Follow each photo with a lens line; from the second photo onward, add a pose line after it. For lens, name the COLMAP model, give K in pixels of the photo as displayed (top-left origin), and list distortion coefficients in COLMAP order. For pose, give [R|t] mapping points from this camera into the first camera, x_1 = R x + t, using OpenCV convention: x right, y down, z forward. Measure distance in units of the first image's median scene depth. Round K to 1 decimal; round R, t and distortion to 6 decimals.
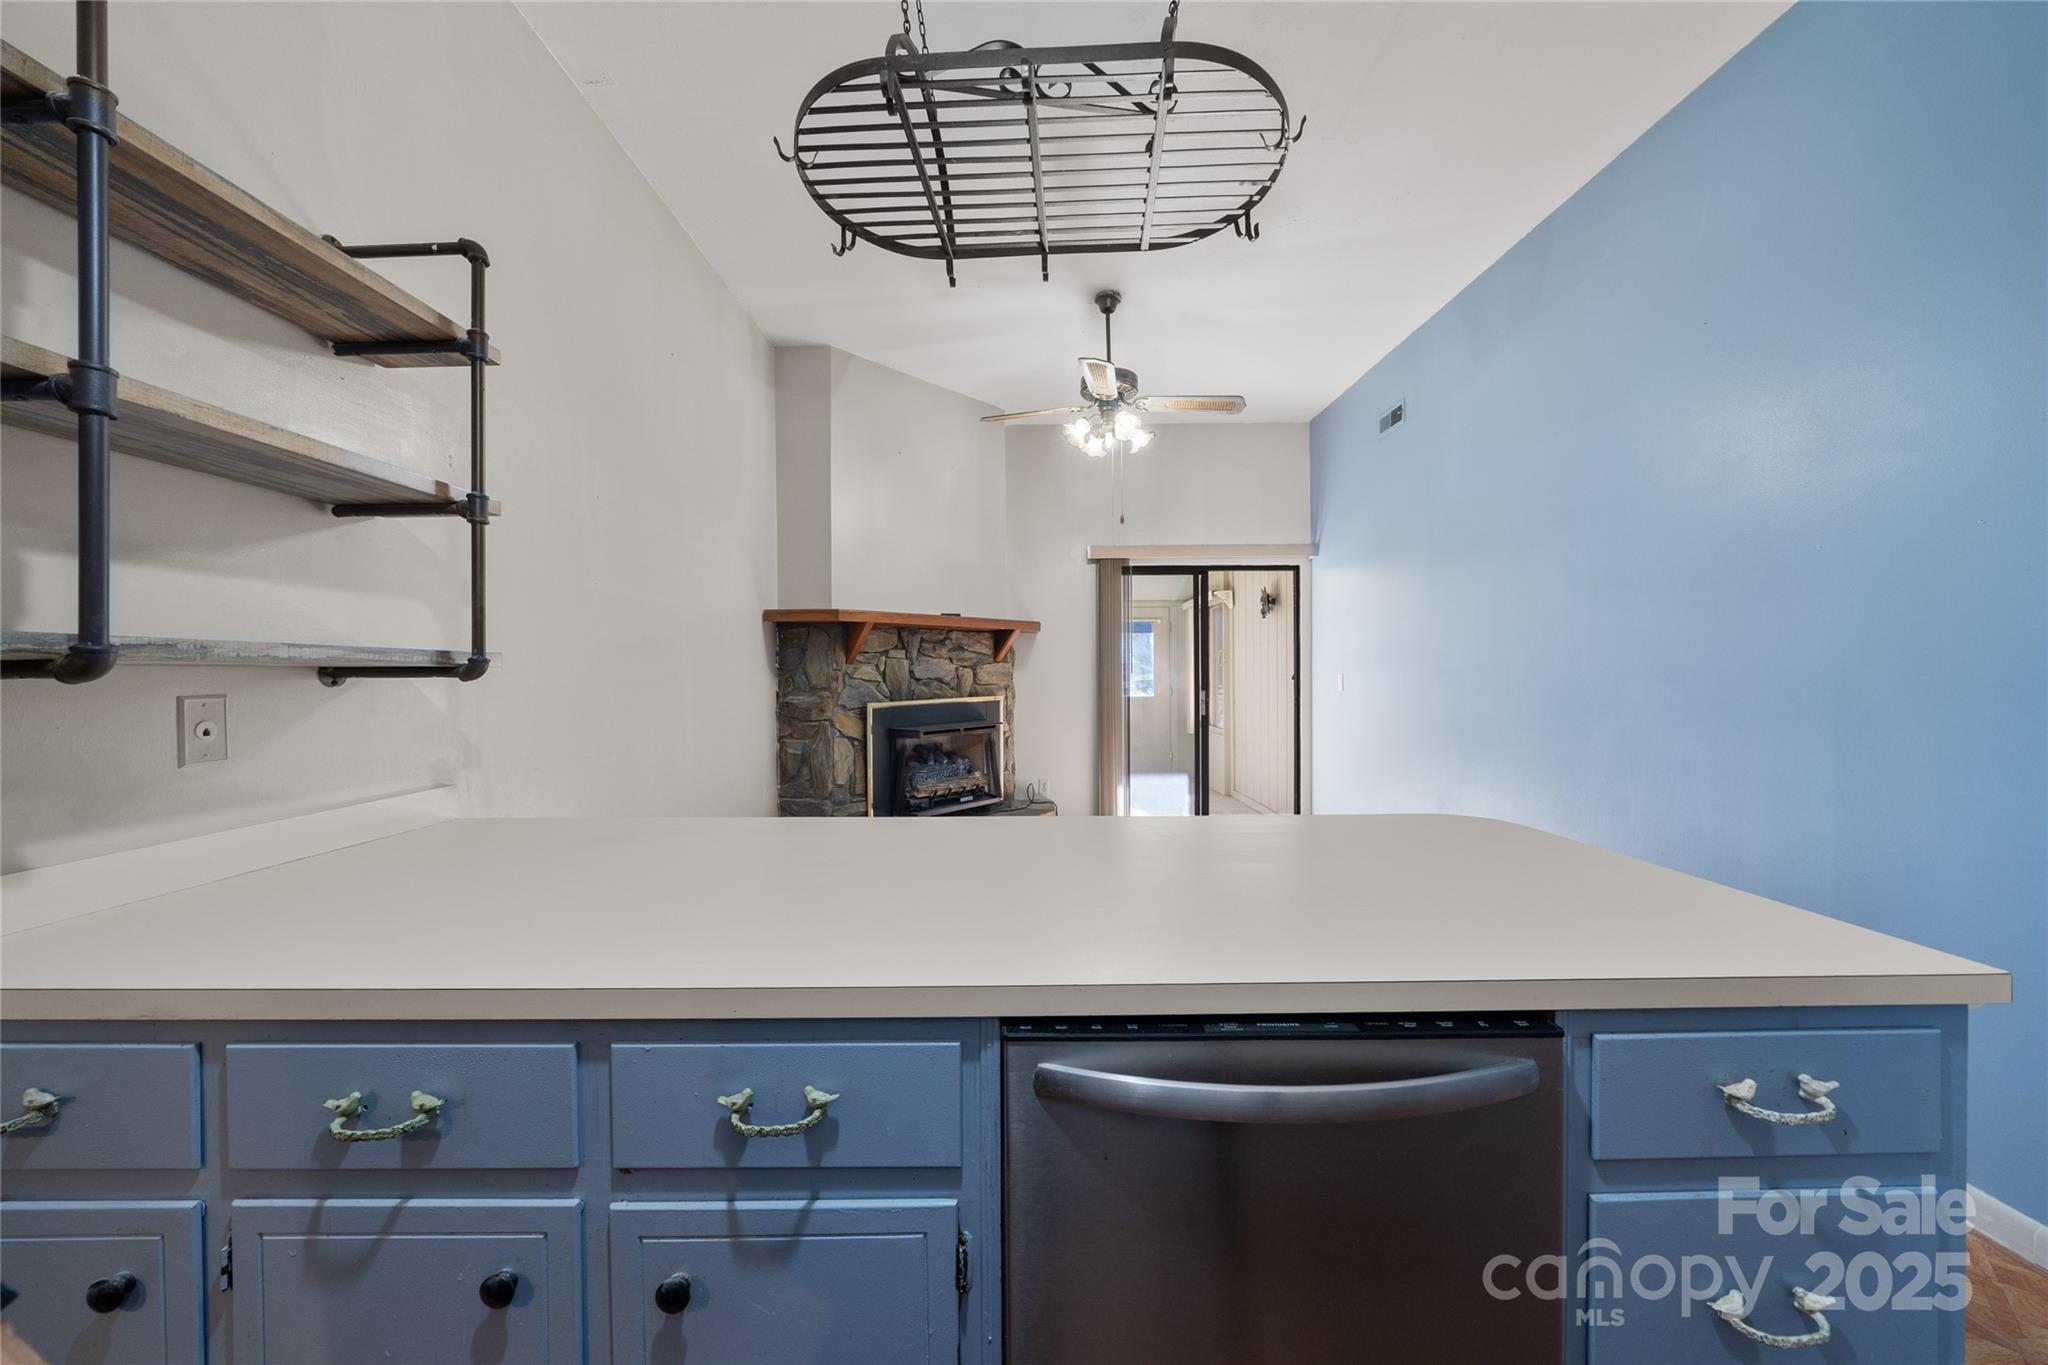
lens RADIAL K [[703.6, 0, 1018.5], [0, 703.6, 689.7], [0, 0, 1]] dist [-0.011329, -0.000209]
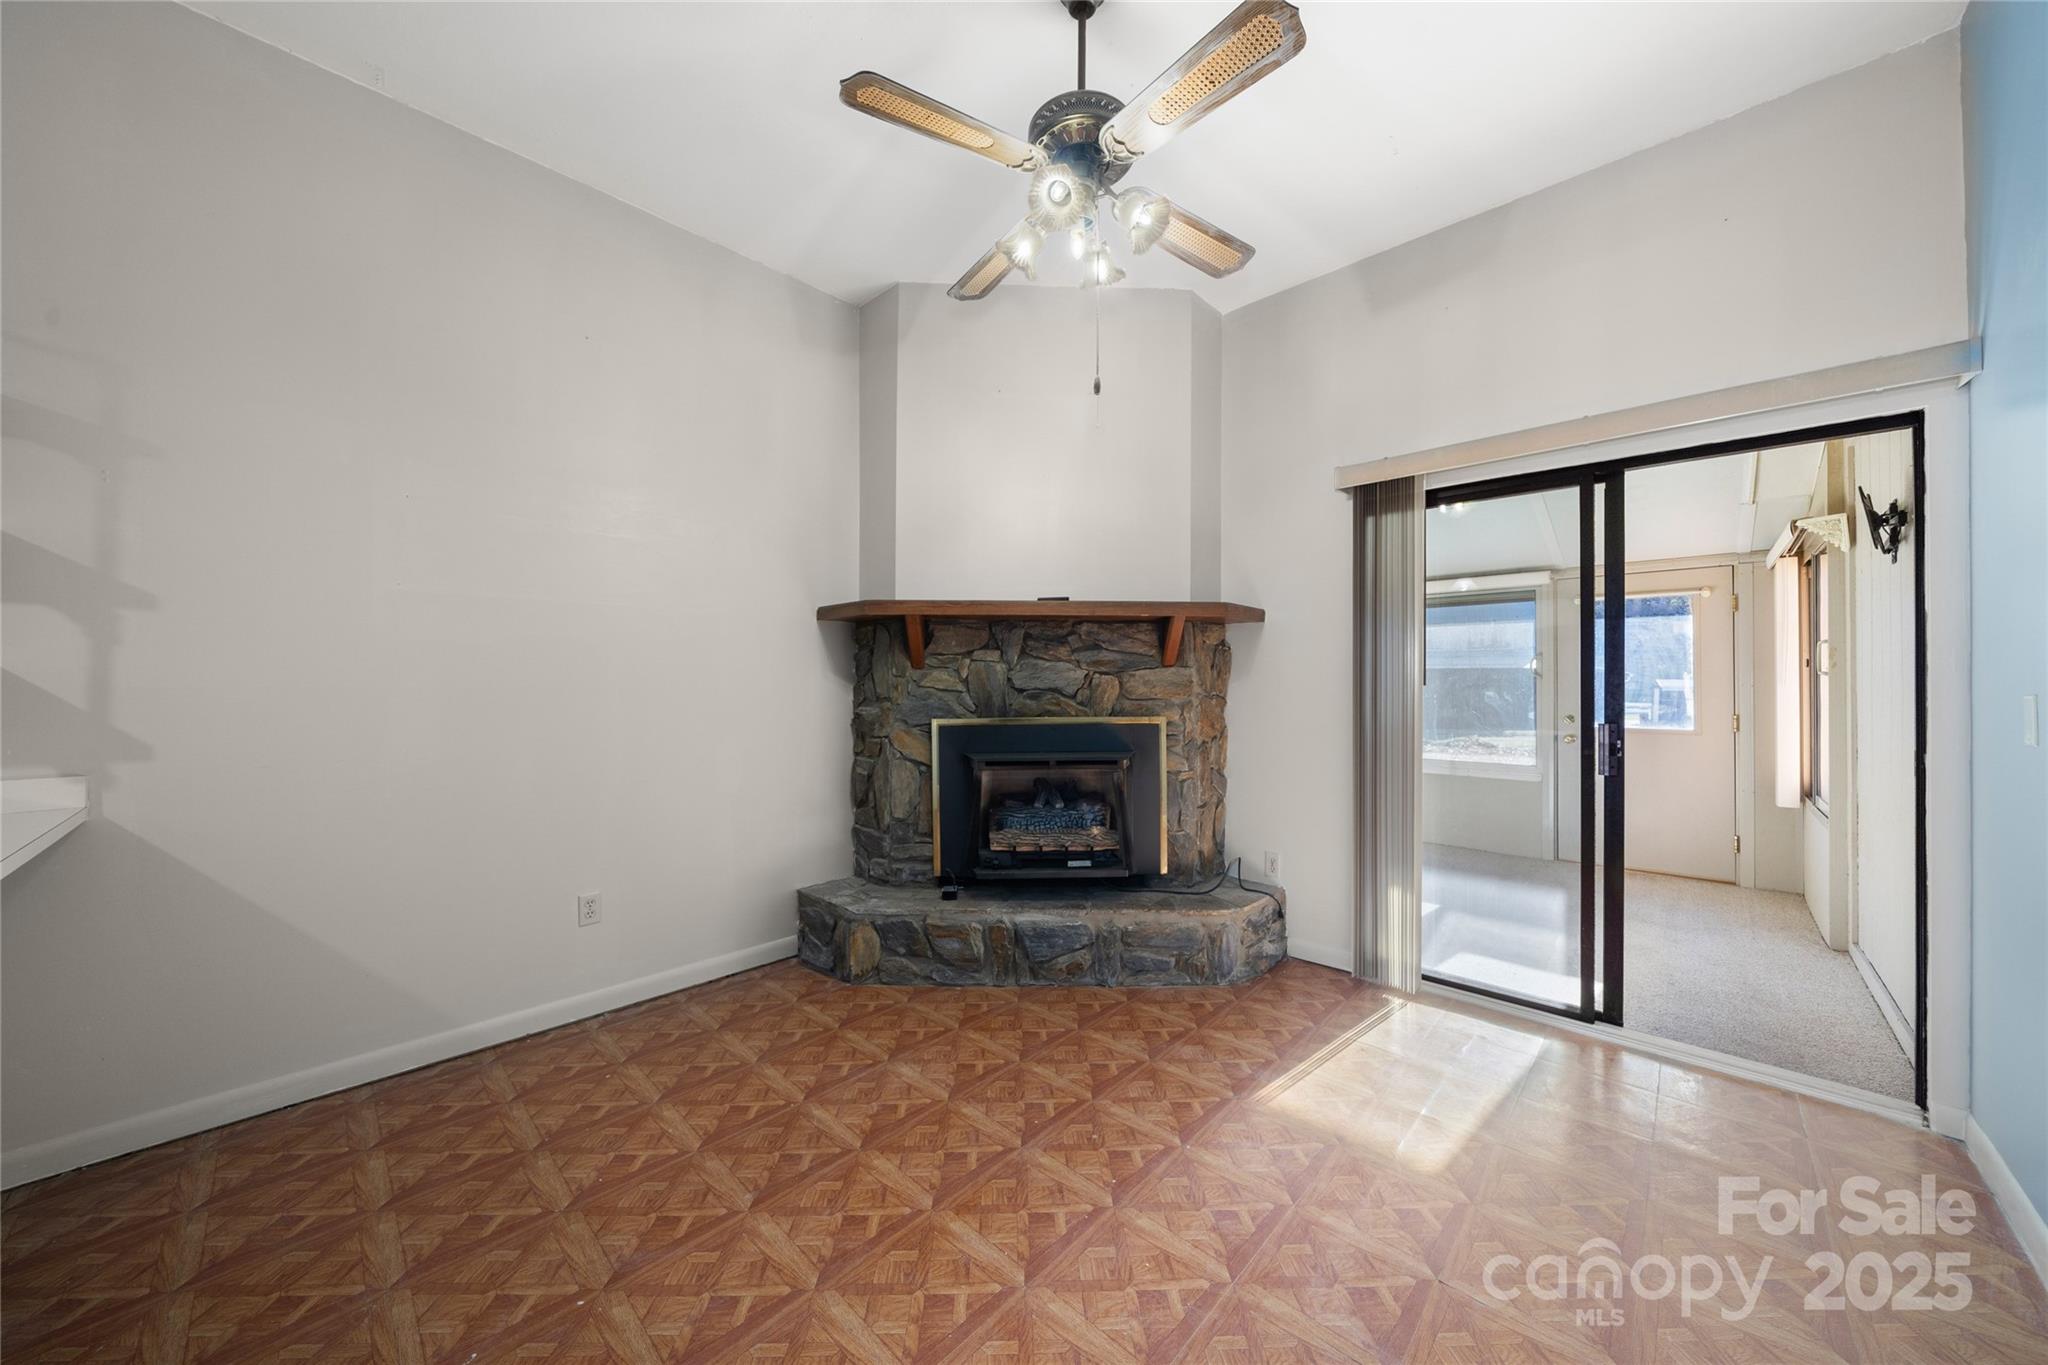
lens RADIAL K [[703.6, 0, 1033.3], [0, 703.6, 686.0], [0, 0, 1]] dist [-0.011329, -0.000209]
pose [[0.714988, 0.012066, -0.699033, 0.386438], [-0.027794, 0.999551, -0.011176, -0.010854], [0.698584, 0.027420, 0.715002, 0.485426]]
